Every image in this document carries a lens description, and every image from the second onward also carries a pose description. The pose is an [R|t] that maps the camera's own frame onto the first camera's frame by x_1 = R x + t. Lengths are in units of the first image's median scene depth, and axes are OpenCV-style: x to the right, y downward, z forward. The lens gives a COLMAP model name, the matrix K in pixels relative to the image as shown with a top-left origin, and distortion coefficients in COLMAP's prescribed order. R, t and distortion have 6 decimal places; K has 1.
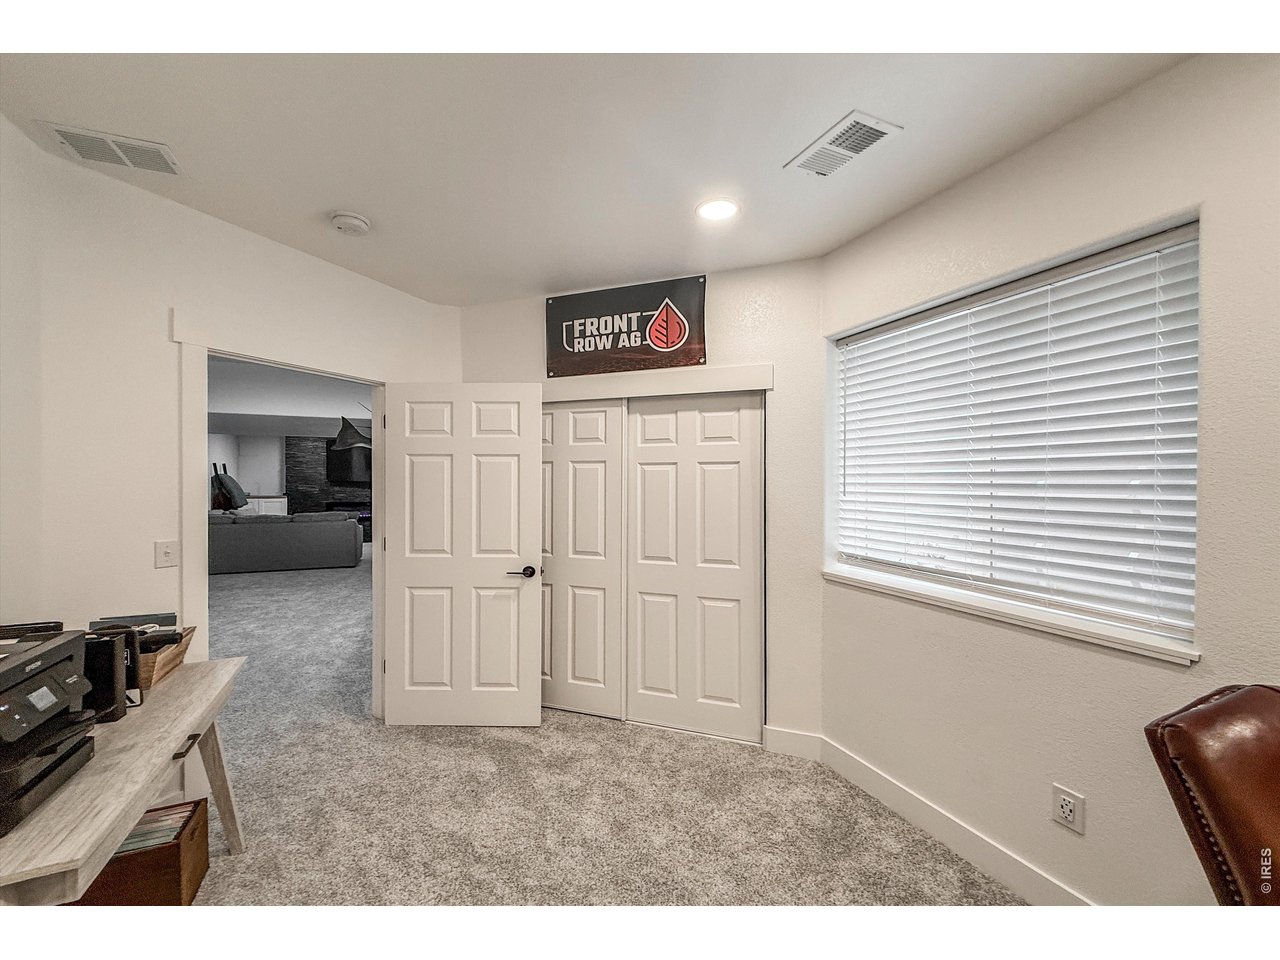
lens RADIAL K [[508.8, 0, 635.7], [0, 508.8, 481.1], [0, 0, 1]] dist [0.000401, 0.000026]
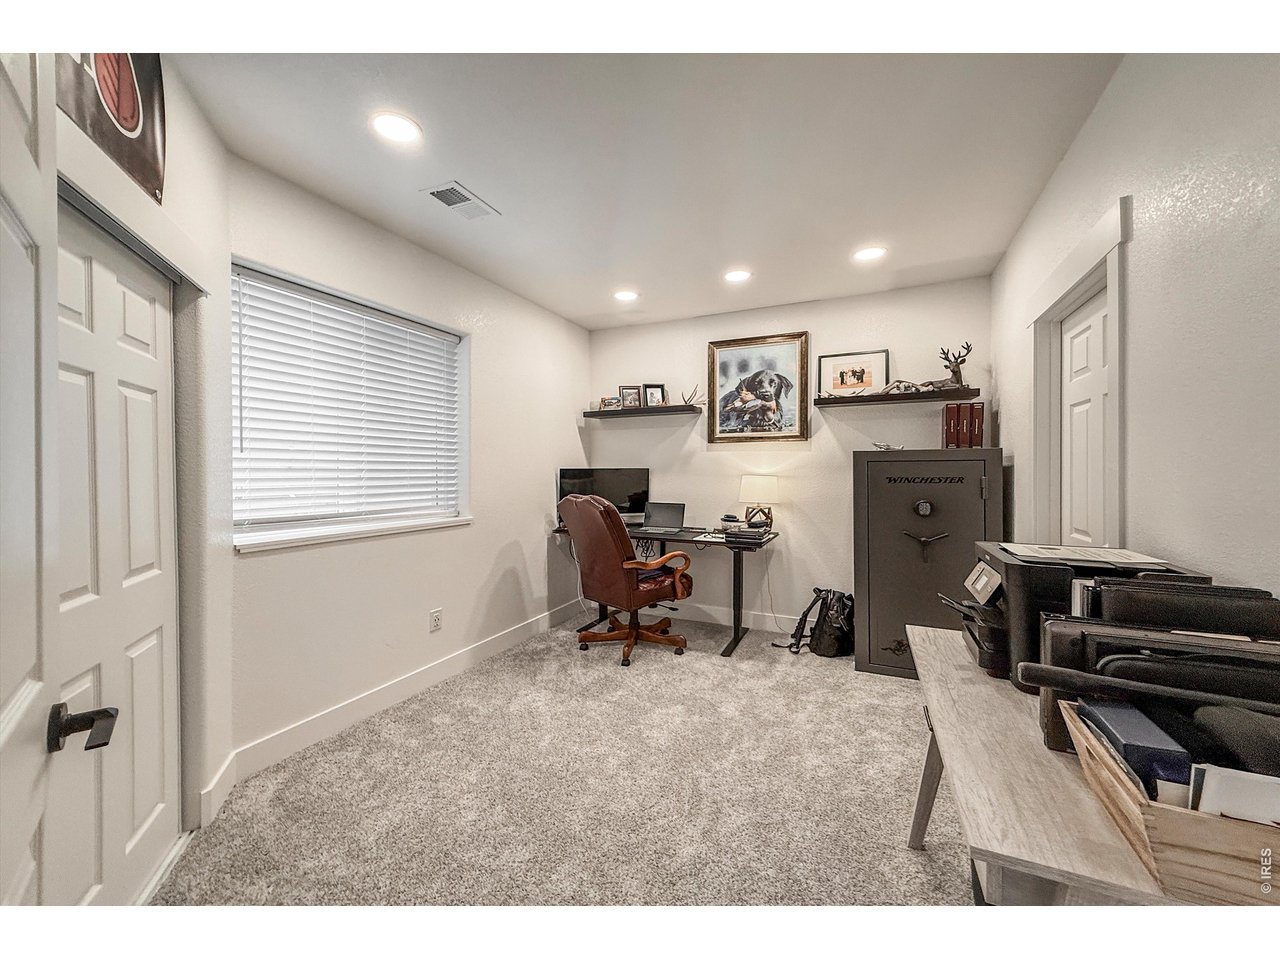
lens RADIAL K [[508.8, 0, 635.7], [0, 508.8, 481.1], [0, 0, 1]] dist [0.000401, 0.000026]
pose [[-0.658830, -0.015403, 0.752134, -0.688060], [0.004194, 0.999700, 0.024147, 0.061110], [-0.752280, 0.019064, -0.658567, 1.111517]]
